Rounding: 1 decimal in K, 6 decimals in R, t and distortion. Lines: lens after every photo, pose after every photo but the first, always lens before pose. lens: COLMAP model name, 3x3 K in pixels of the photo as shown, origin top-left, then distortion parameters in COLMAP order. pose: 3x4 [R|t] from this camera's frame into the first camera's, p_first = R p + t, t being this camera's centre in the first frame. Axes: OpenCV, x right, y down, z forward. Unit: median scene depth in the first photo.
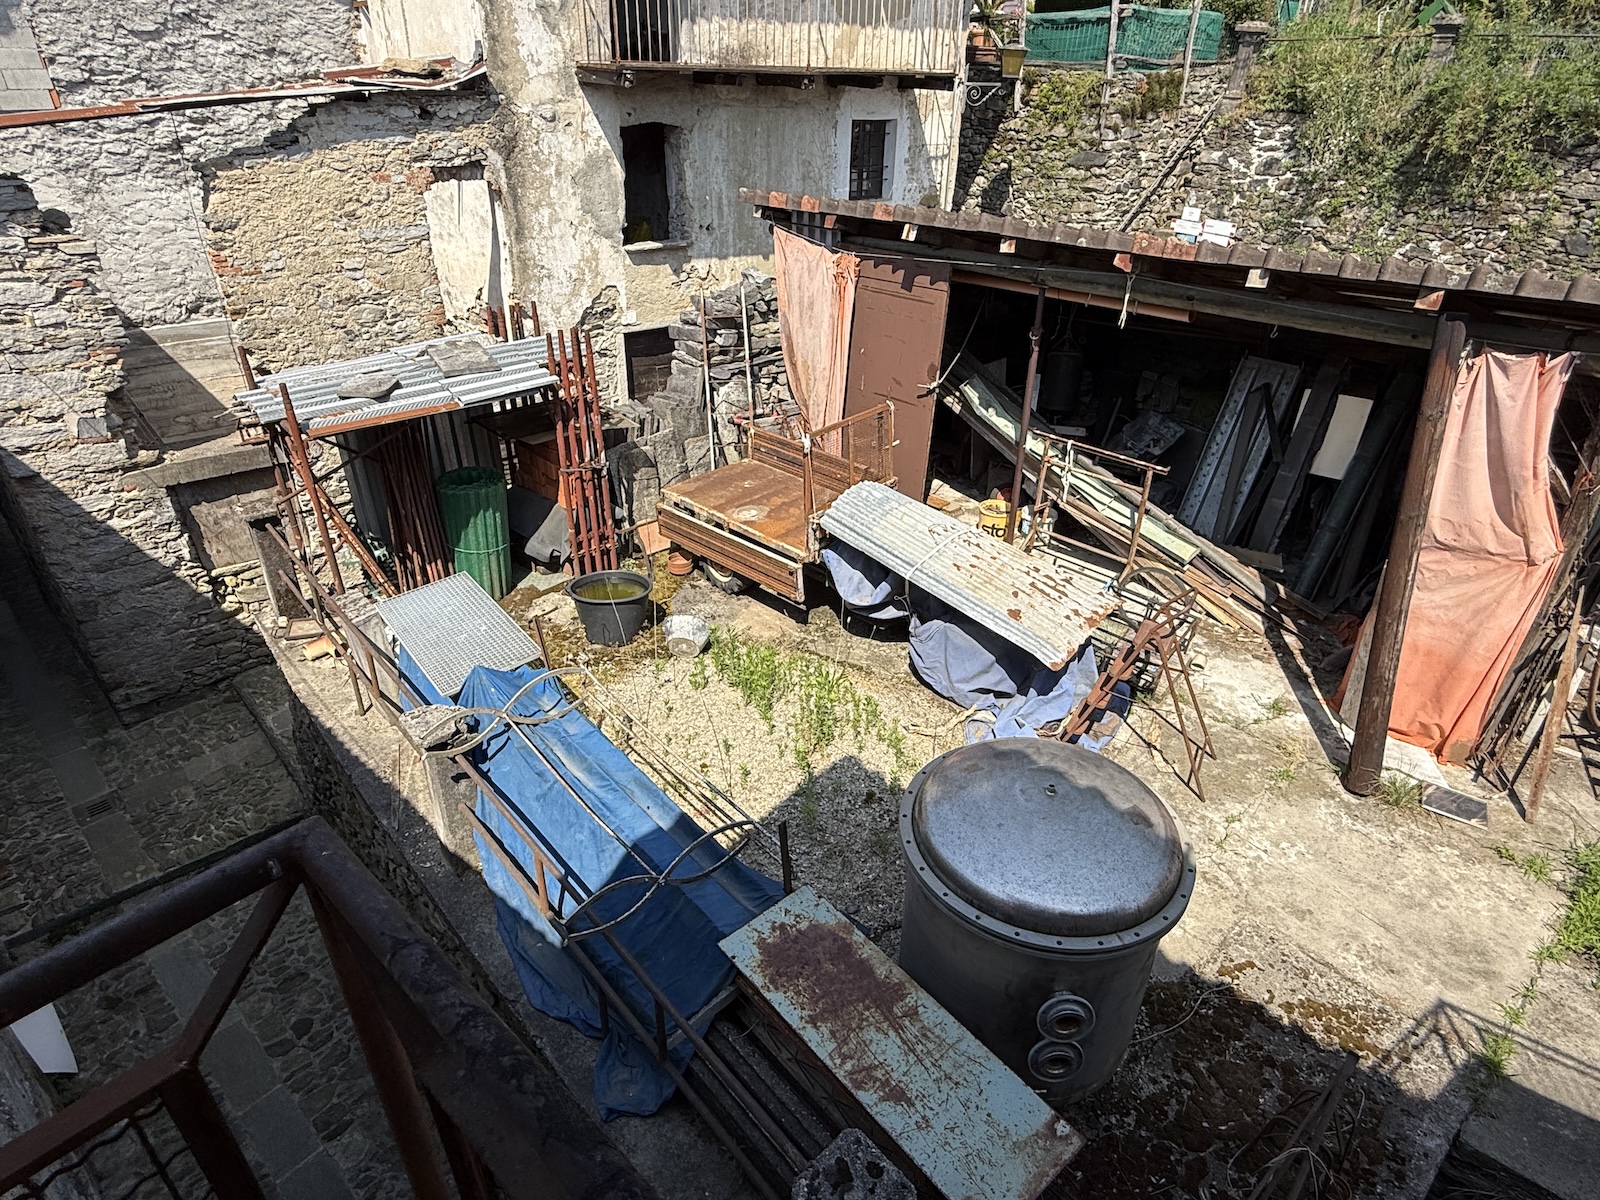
lens RADIAL K [[902.7, 0, 799.5], [0, 902.7, 595.7], [0, 0, 1]] dist [-0.003174, 0.000460]
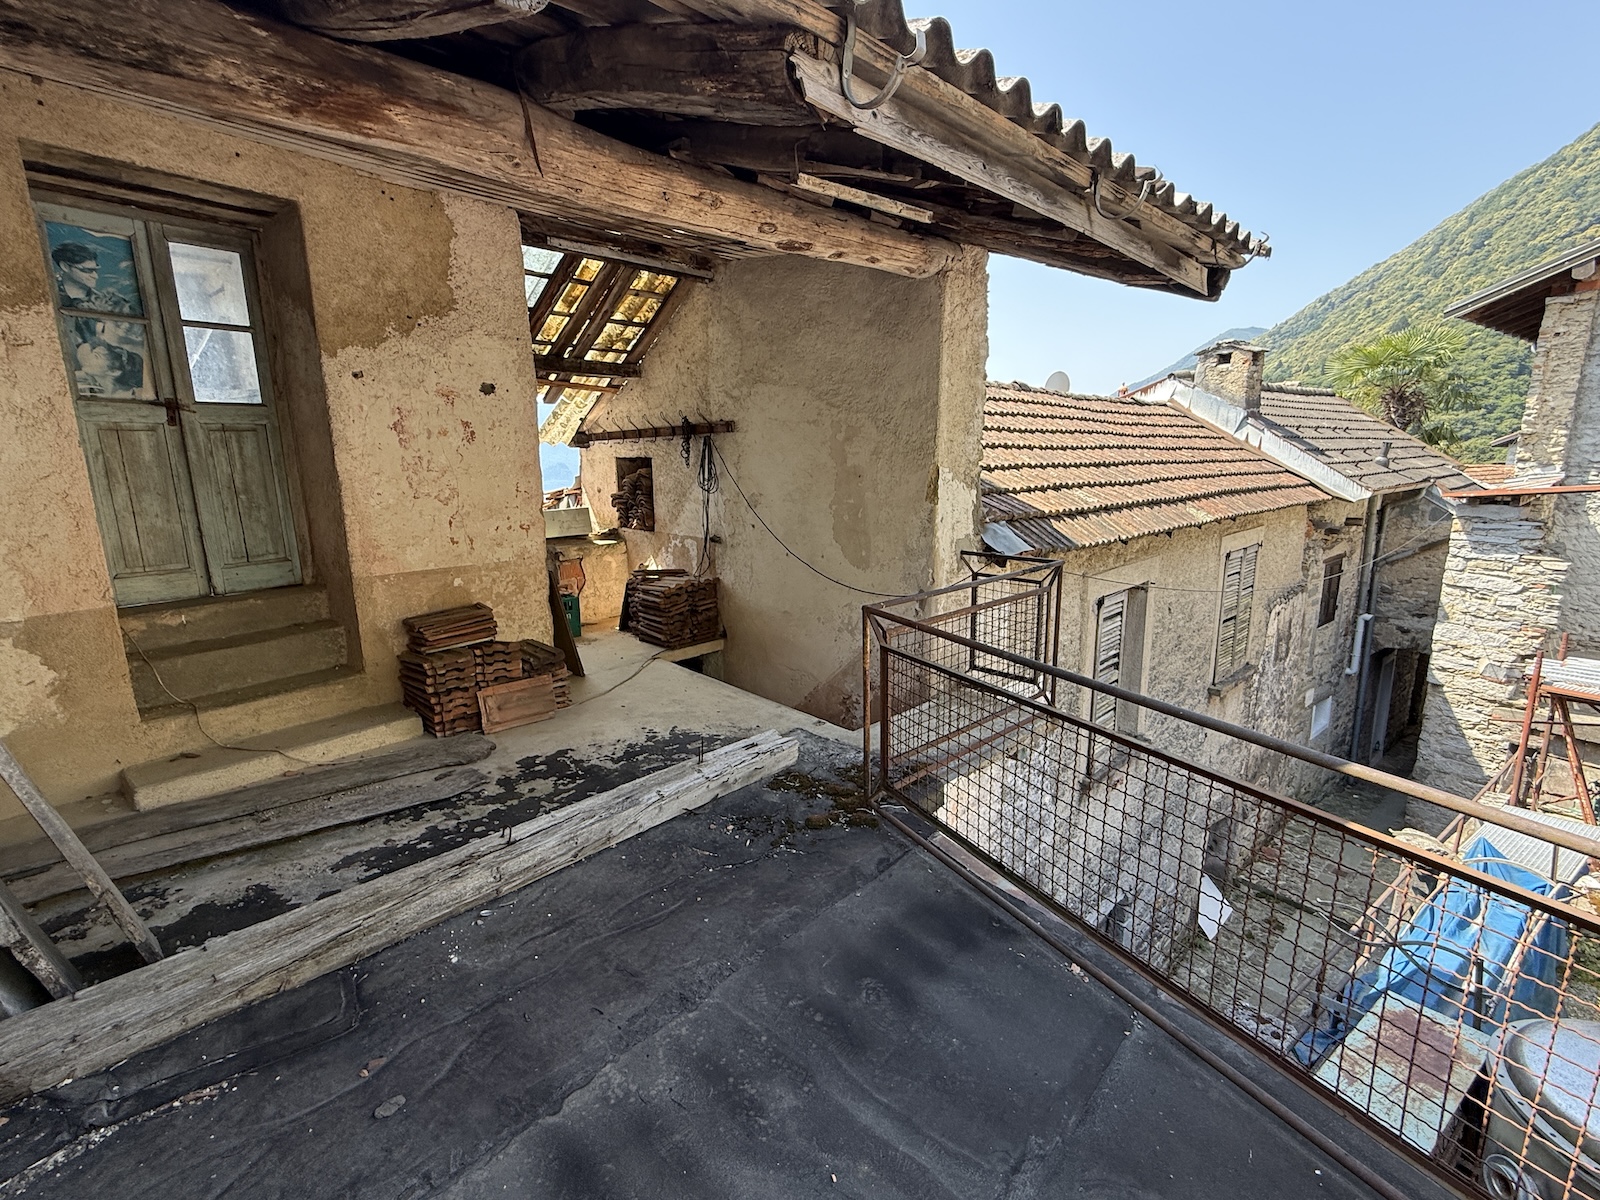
lens RADIAL K [[711.2, 0, 796.7], [0, 711.2, 600.9], [0, 0, 1]] dist [-0.001959, -0.000126]
pose [[-0.099745, 0.181928, -0.978240, 0.501036], [-0.486946, 0.848441, 0.207440, 0.037771], [0.867718, 0.497041, 0.003961, -0.083129]]
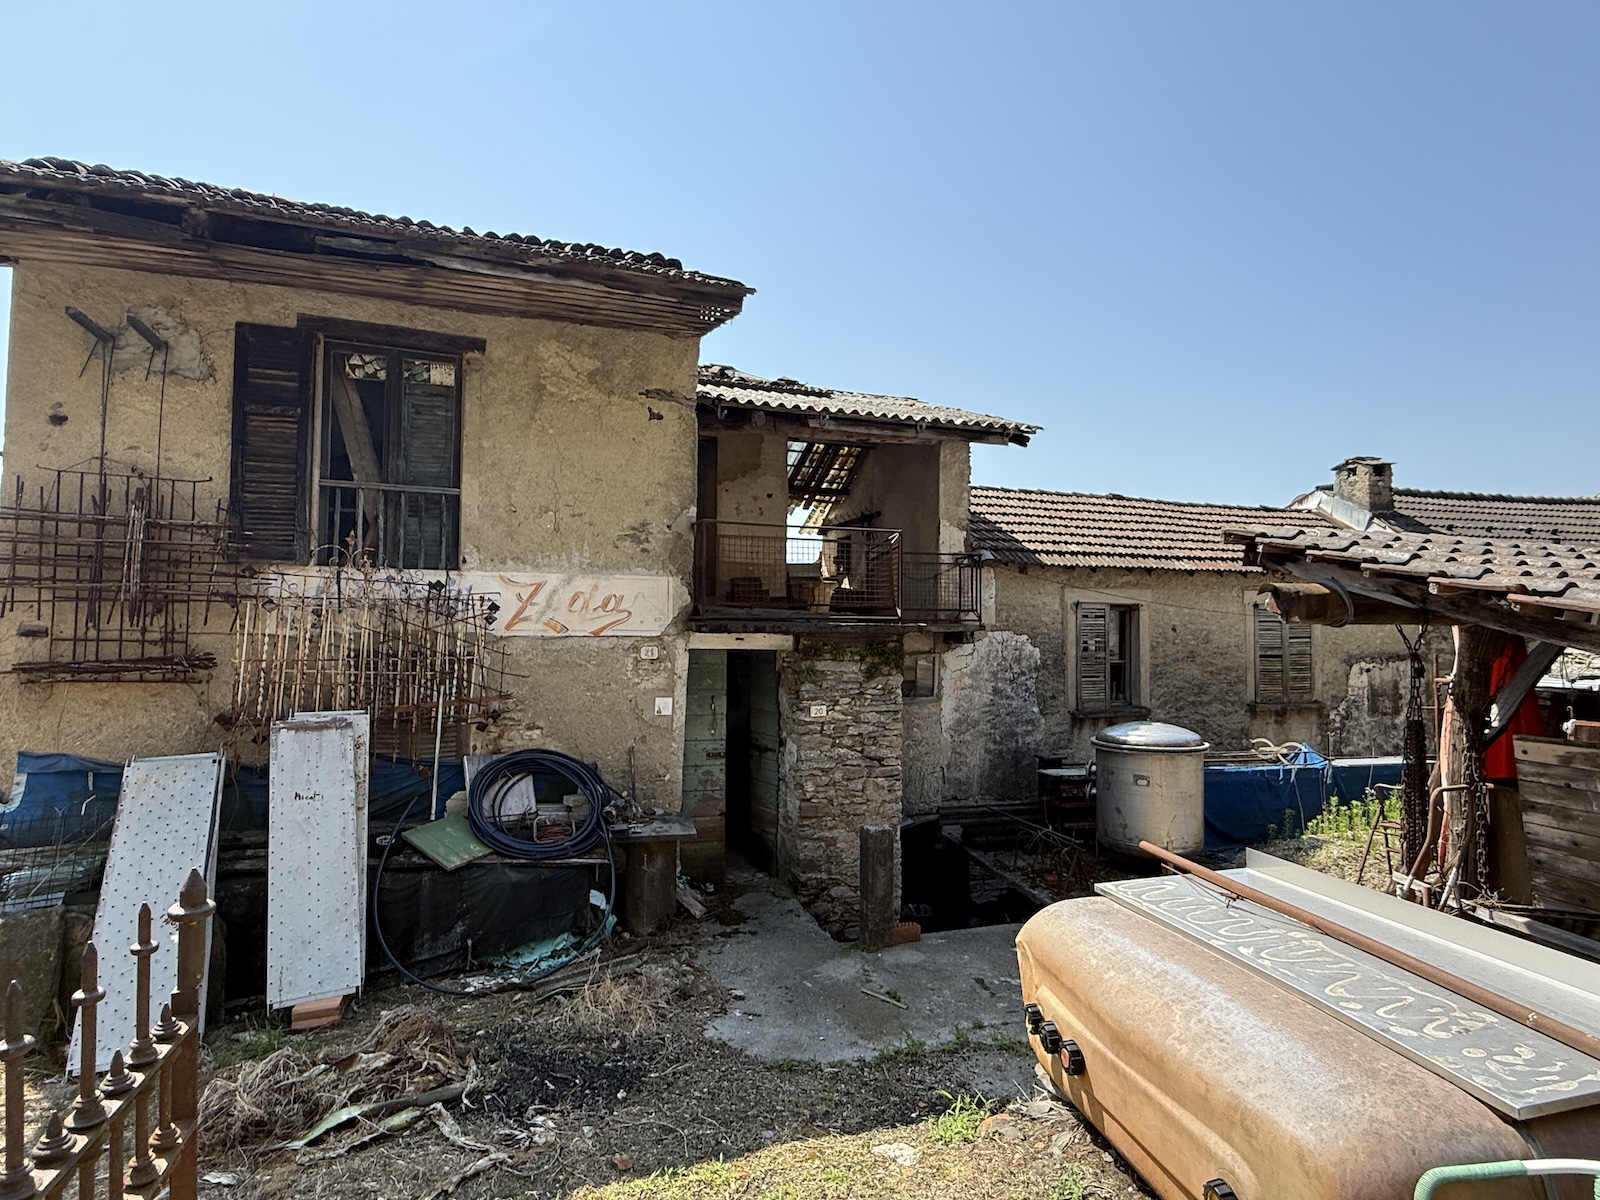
lens RADIAL K [[870.2, 0, 790.5], [0, 870.2, 599.7], [0, 0, 1]] dist [-0.004495, 0.002767]
pose [[-0.508880, -0.048066, -0.859494, 1.417025], [-0.444870, 0.869462, 0.214771, -0.081911], [0.736974, 0.491656, -0.463835, 0.567222]]
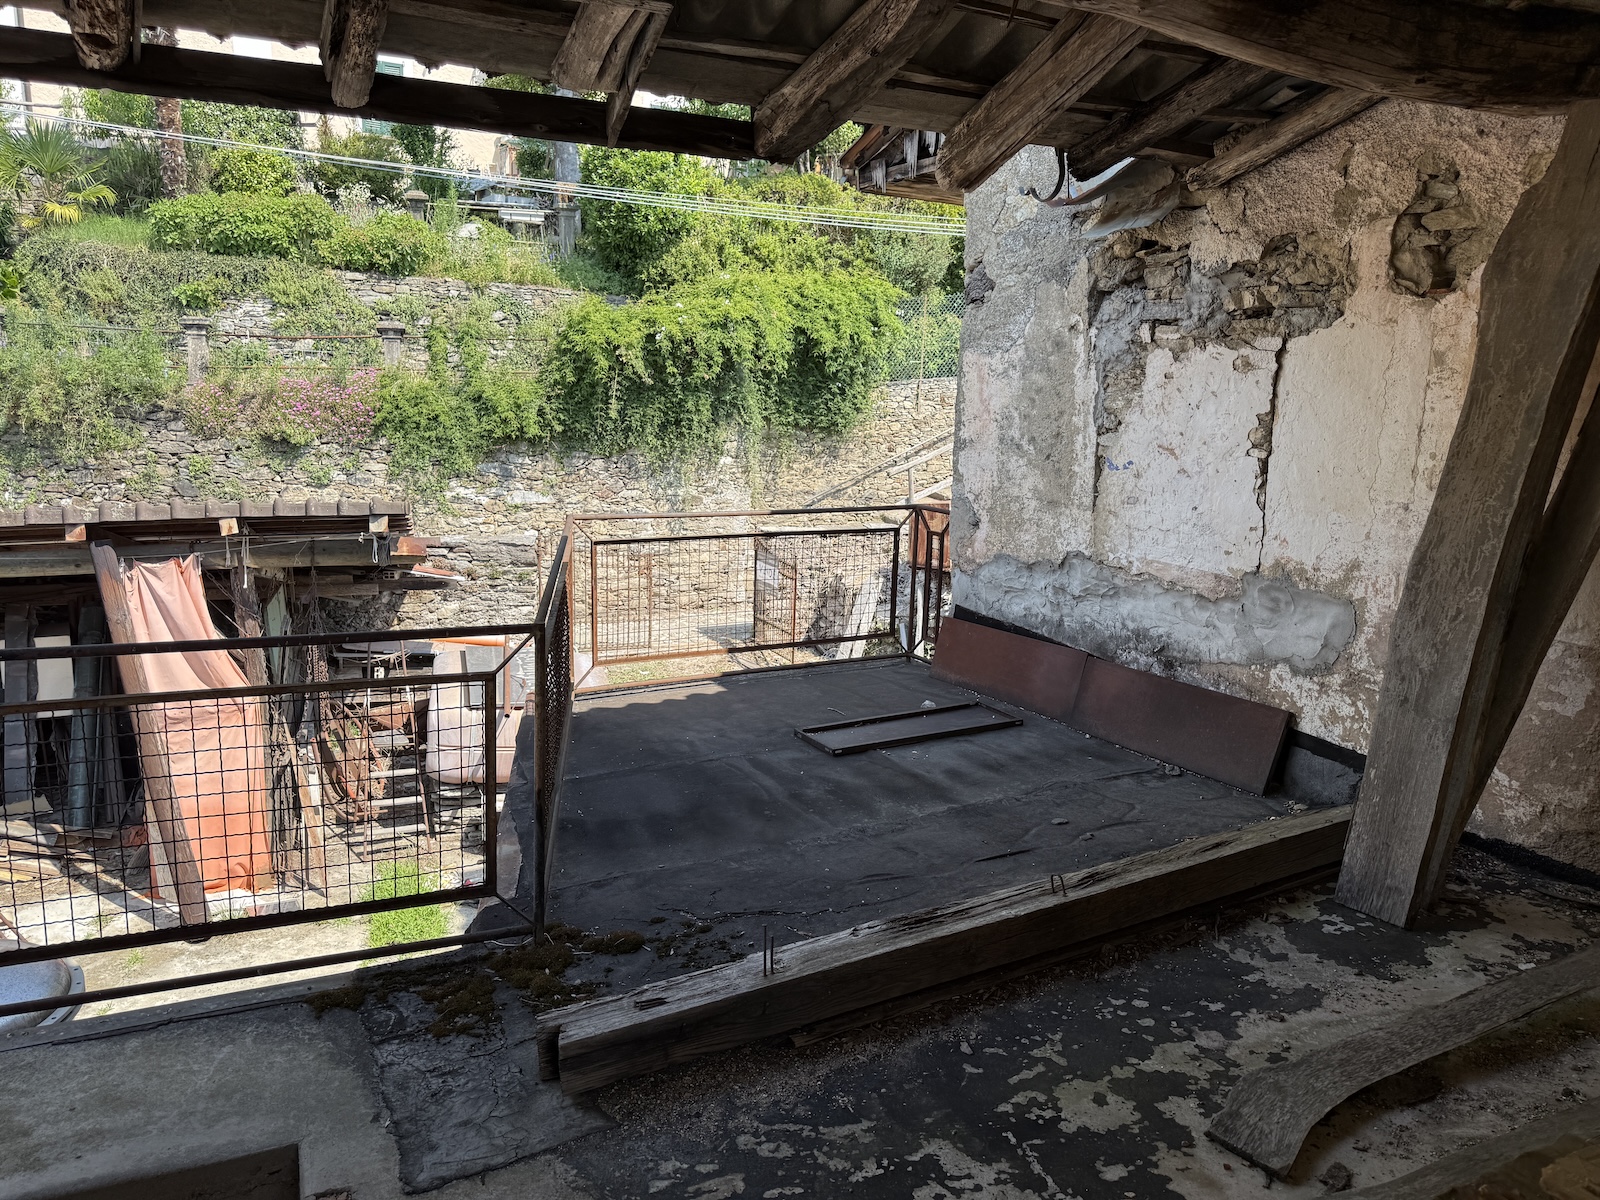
lens RADIAL K [[1158.1, 0, 803.5], [0, 1158.1, 601.4], [0, 0, 1]] dist [0.005759, 0.000179]
pose [[0.410425, -0.177880, 0.894377, -0.215878], [0.434894, 0.900248, -0.020524, 0.146105], [-0.801510, 0.397383, 0.446843, -0.309189]]
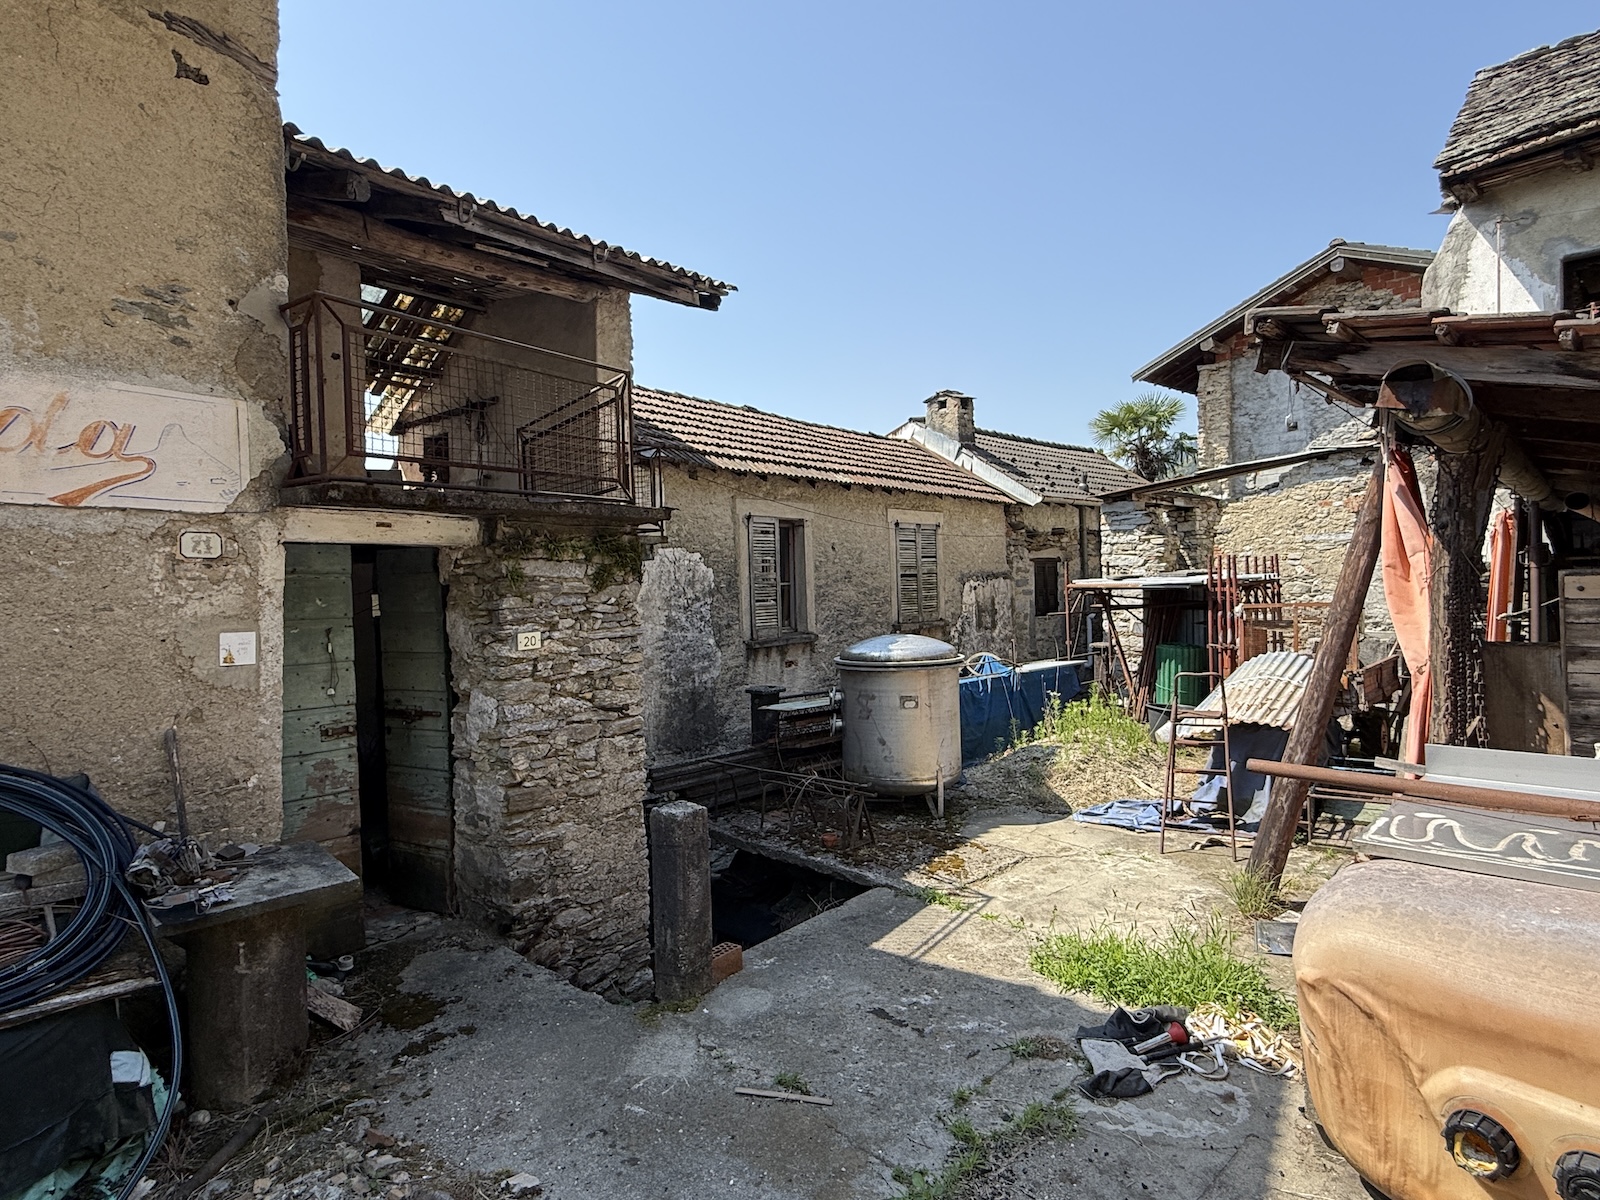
lens RADIAL K [[870.2, 0, 796.6], [0, 870.2, 600.4], [0, 0, 1]] dist [-0.004495, 0.002767]
pose [[0.012152, 0.000798, -0.999926, 1.143534], [-0.476145, 0.879352, -0.005085, 0.128474], [0.879283, 0.476172, 0.011066, 0.323925]]
